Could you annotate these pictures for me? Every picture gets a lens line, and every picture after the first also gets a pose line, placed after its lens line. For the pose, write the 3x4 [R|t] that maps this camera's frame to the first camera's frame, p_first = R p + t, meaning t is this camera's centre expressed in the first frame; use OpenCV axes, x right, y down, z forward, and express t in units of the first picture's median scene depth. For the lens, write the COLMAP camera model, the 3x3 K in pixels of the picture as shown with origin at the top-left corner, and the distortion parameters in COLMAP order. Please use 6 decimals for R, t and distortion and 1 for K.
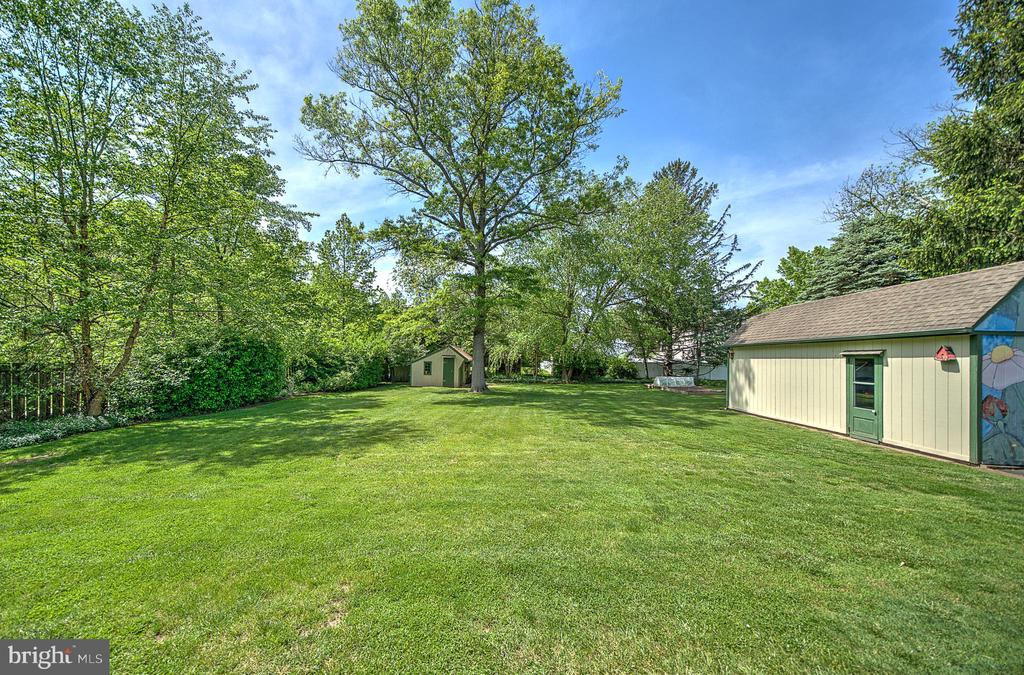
lens RADIAL K [[347.7, 0, 506.5], [0, 347.7, 354.0], [0, 0, 1]] dist [-0.000012, -0.000017]
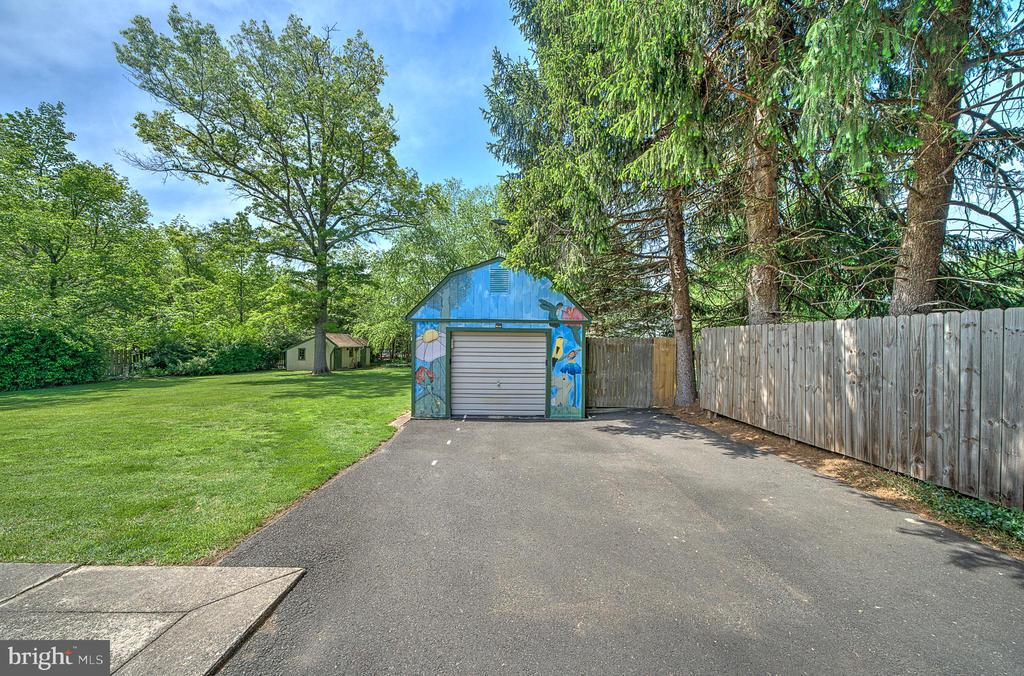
lens RADIAL K [[337.6, 0, 511.7], [0, 337.6, 345.1], [0, 0, 1]] dist [0.001332, 0.000131]
pose [[0.999937, -0.010681, 0.003529, 0.775183], [0.010637, 0.999868, 0.012268, 0.010545], [-0.003659, -0.012230, 0.999919, -0.139315]]
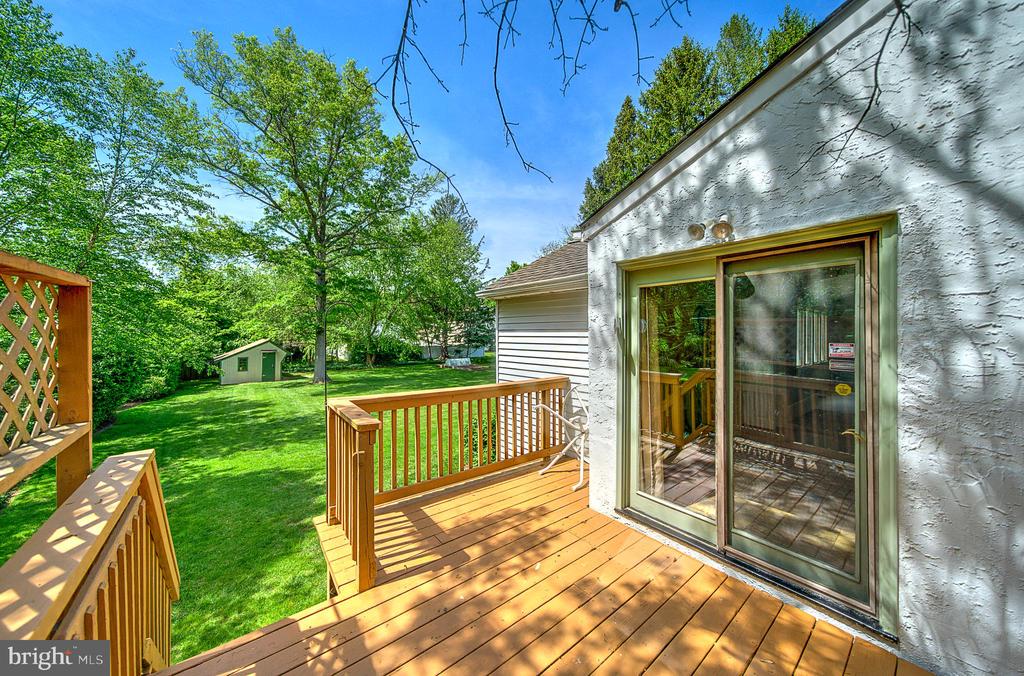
lens RADIAL K [[347.5, 0, 497.6], [0, 347.5, 326.4], [0, 0, 1]] dist [0.001058, 0.000184]
pose [[0.780665, -0.001057, 0.624949, -0.487683], [0.007460, 0.999943, -0.007627, -0.092309], [-0.624906, 0.010616, 0.780628, -0.364200]]
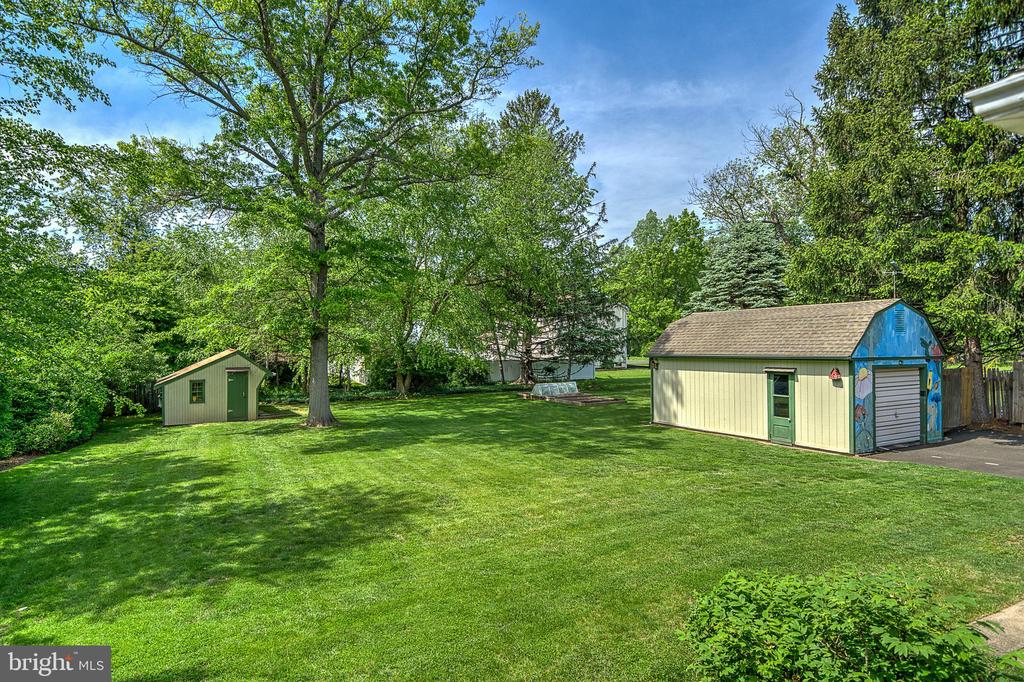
lens RADIAL K [[572.3, 0, 508.0], [0, 572.3, 346.0], [0, 0, 1]] dist [0.002622, 0.000295]
pose [[0.872824, -0.025050, 0.487393, -0.419231], [0.016280, 0.999621, 0.022222, -0.083177], [-0.487764, -0.011461, 0.872900, -0.139365]]
